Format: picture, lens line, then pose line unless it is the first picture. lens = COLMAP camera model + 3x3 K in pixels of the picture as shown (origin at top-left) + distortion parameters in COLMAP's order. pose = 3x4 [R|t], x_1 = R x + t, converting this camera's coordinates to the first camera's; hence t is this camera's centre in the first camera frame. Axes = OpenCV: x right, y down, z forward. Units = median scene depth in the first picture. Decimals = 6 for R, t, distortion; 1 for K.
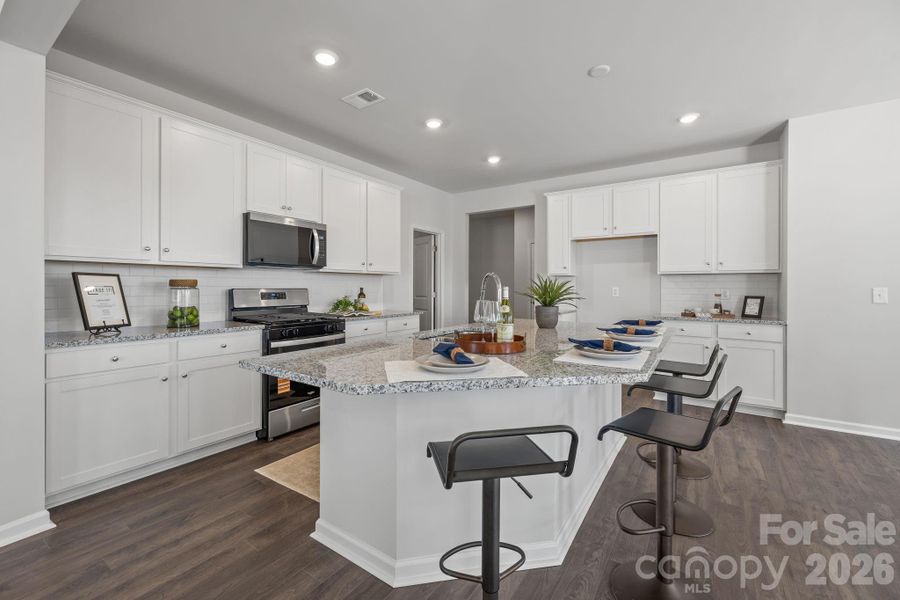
lens RADIAL K [[383.0, 0, 441.6], [0, 383.0, 294.2], [0, 0, 1]] dist [-0.001317, 0.000172]
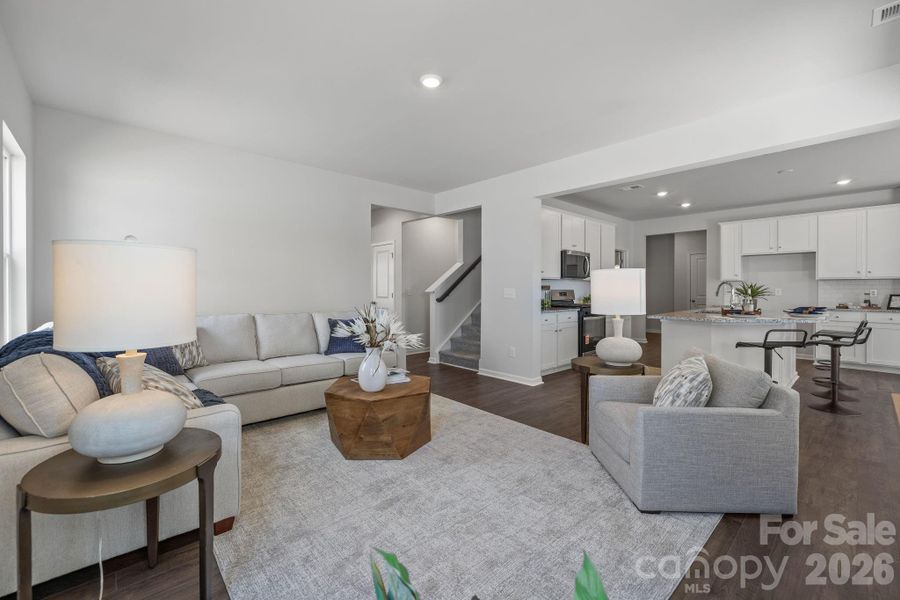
lens RADIAL K [[383.0, 0, 441.6], [0, 383.0, 294.2], [0, 0, 1]] dist [-0.001317, 0.000172]
pose [[0.974187, -0.000581, -0.225743, -0.519832], [-0.001458, 0.999960, -0.008869, 0.018860], [0.225739, 0.008969, 0.974146, -0.774160]]
